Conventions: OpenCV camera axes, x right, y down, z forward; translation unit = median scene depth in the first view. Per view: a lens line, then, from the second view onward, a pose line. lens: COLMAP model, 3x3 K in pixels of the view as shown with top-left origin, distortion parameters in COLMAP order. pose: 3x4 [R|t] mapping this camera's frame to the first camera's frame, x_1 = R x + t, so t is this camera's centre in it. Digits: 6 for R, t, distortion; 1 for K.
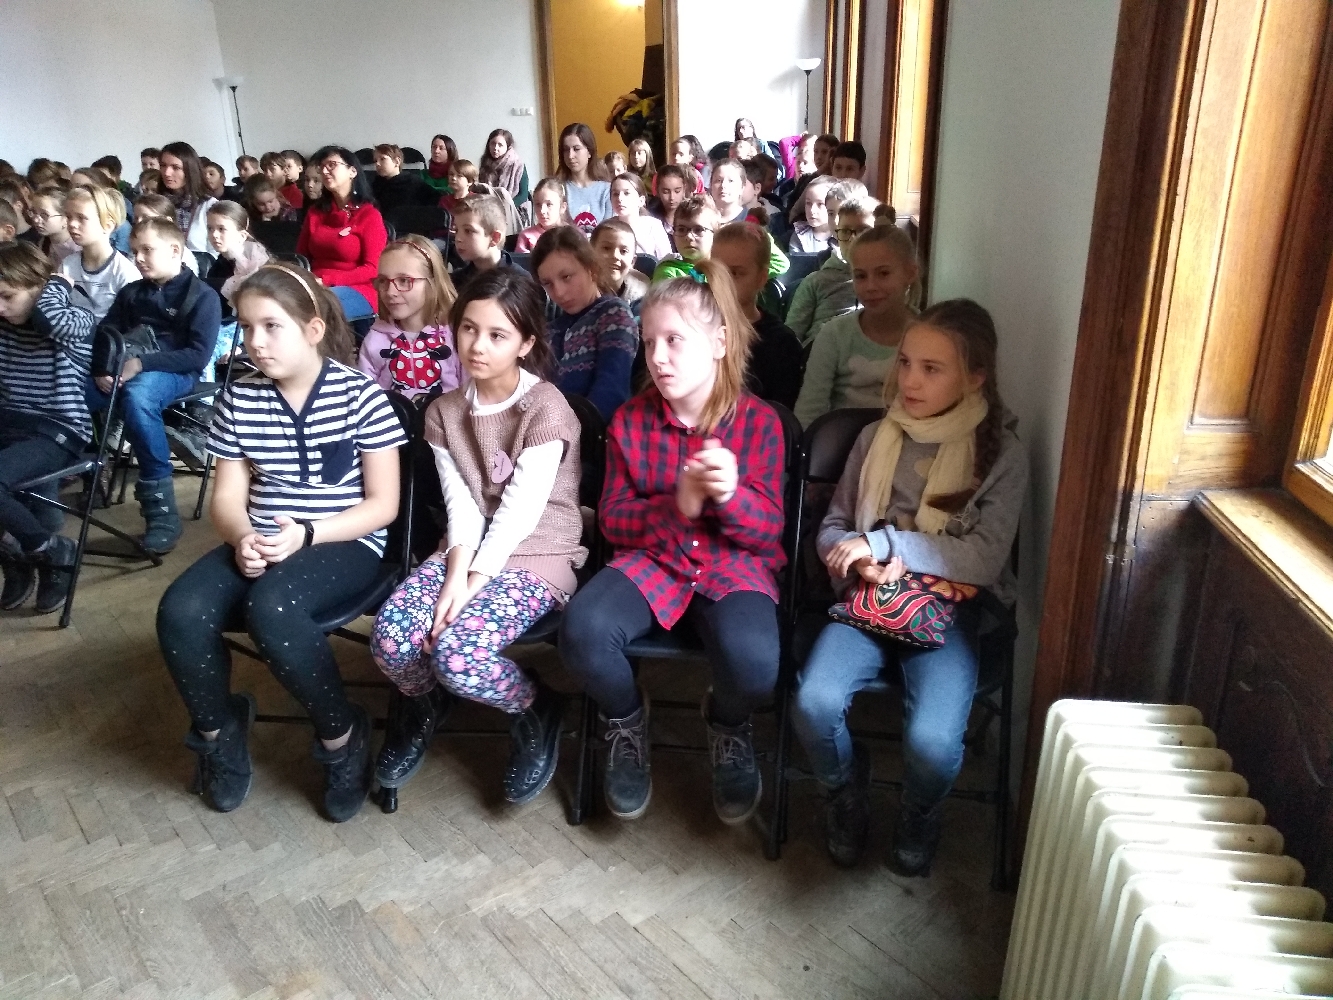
lens RADIAL K [[1043.5, 0, 666.5], [0, 1043.5, 500.0], [0, 0, 1]] dist [0.006772, -0.016674]
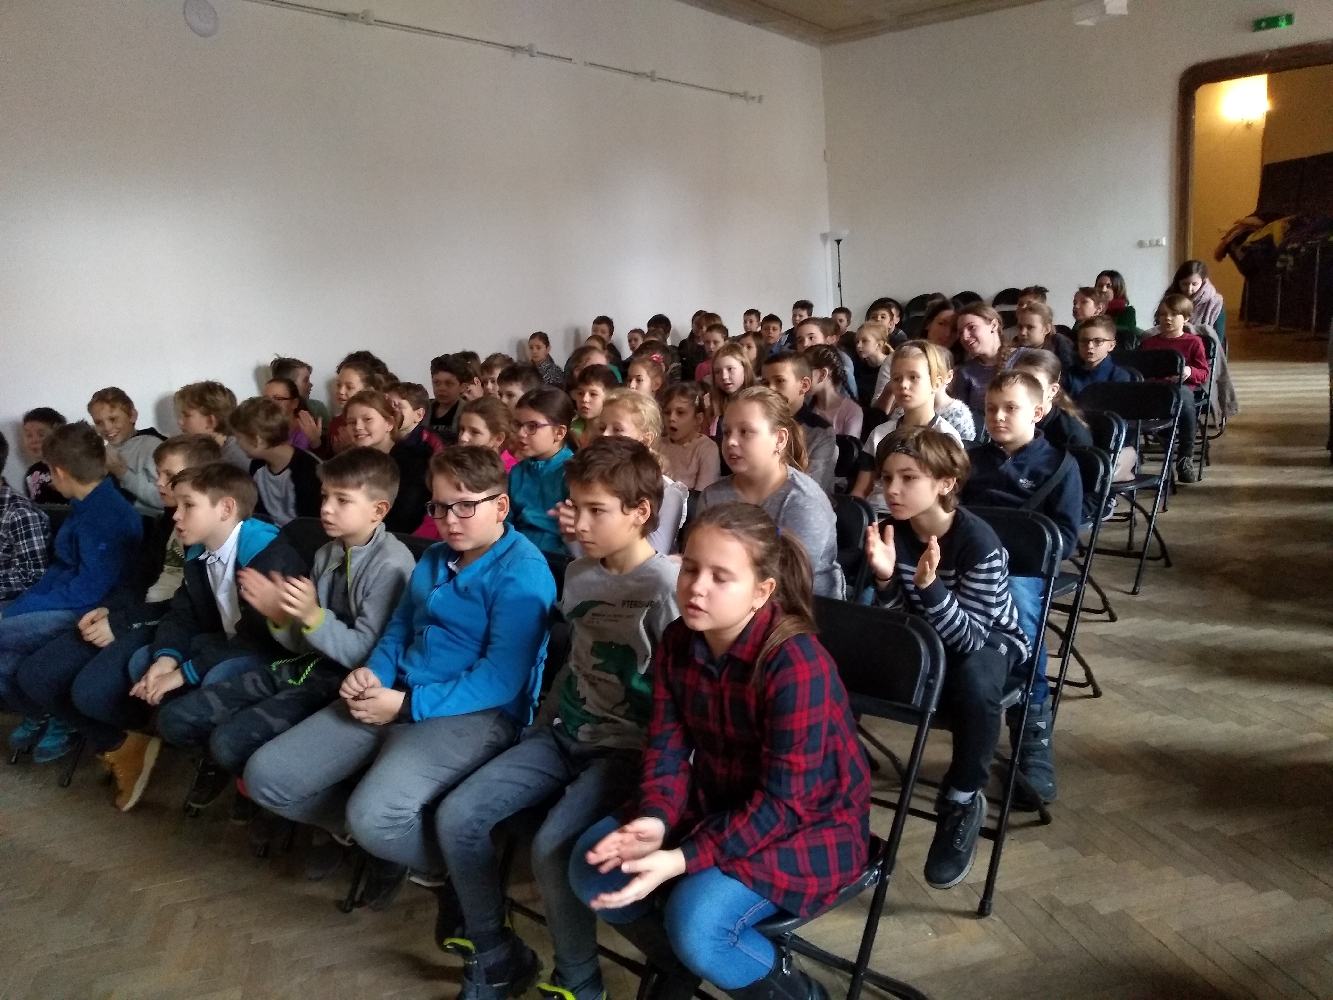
lens RADIAL K [[1043.5, 0, 666.5], [0, 1043.5, 500.0], [0, 0, 1]] dist [0.006772, -0.016674]
pose [[0.901666, 0.031835, -0.431259, -0.644937], [-0.088502, 0.989762, -0.111975, -0.088601], [0.423279, 0.139132, 0.895253, 0.287813]]
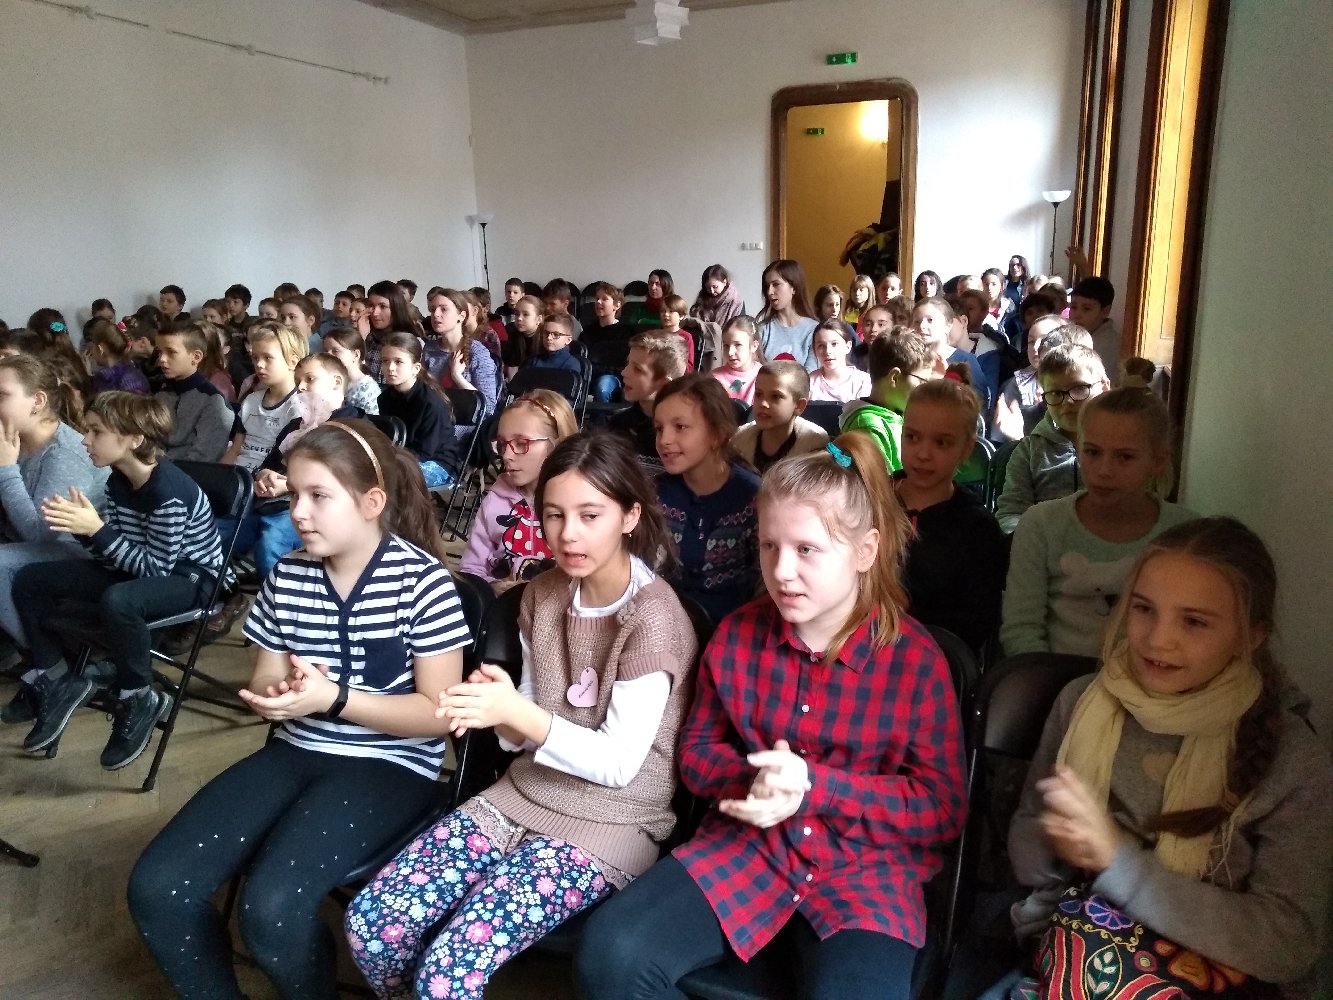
lens RADIAL K [[1043.5, 0, 666.5], [0, 1043.5, 500.0], [0, 0, 1]] dist [0.006772, -0.016674]
pose [[0.974370, 0.052581, -0.218722, 0.071198], [-0.077766, 0.991085, -0.108177, -0.091500], [0.211084, 0.122414, 0.969772, 0.243449]]
